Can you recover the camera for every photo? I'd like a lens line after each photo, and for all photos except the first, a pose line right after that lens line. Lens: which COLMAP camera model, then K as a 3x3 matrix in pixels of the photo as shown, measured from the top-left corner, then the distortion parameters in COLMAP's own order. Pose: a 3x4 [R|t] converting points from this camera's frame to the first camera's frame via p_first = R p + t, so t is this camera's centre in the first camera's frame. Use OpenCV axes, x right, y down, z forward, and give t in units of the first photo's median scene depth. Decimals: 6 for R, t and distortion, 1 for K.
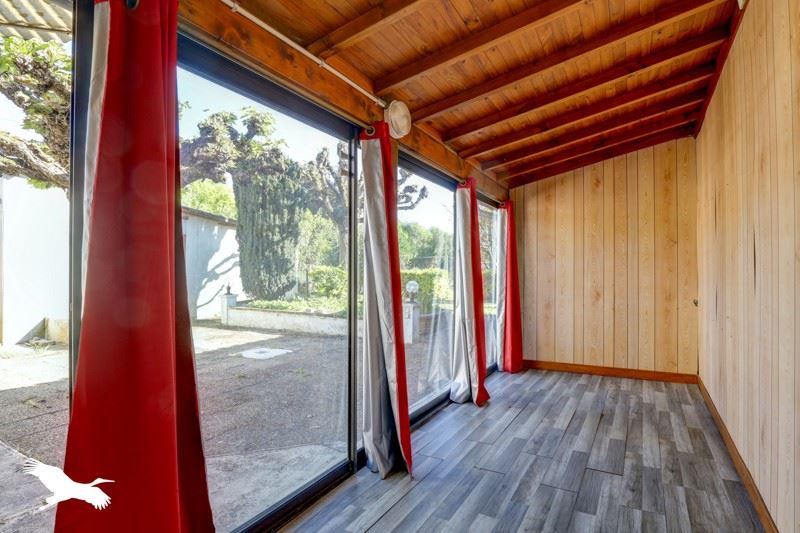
lens RADIAL K [[423.3, 0, 396.9], [0, 423.3, 267.2], [0, 0, 1]] dist [-0.023223, 0.002340]
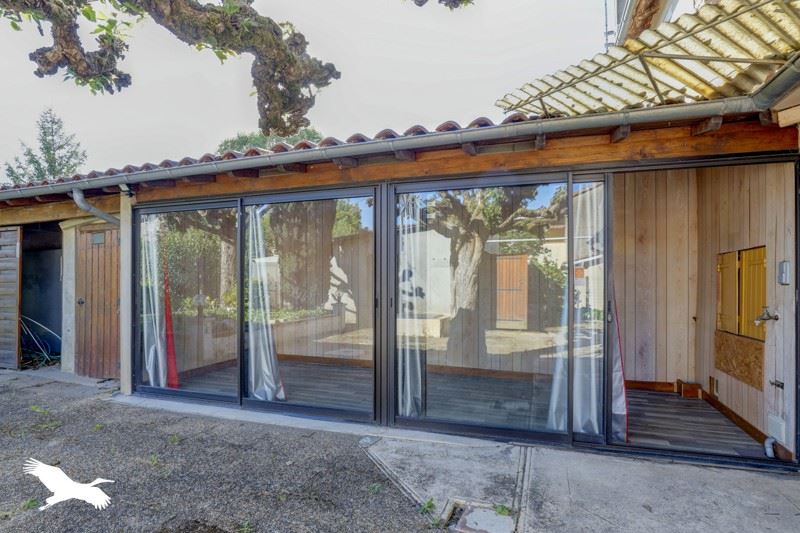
lens RADIAL K [[423.3, 0, 396.6], [0, 423.3, 271.3], [0, 0, 1]] dist [-0.023223, 0.002340]
pose [[-0.153789, 0.011719, 0.988034, -1.283592], [-0.004239, 0.999913, -0.012519, -0.017846], [-0.988095, -0.006114, -0.153726, 1.116161]]
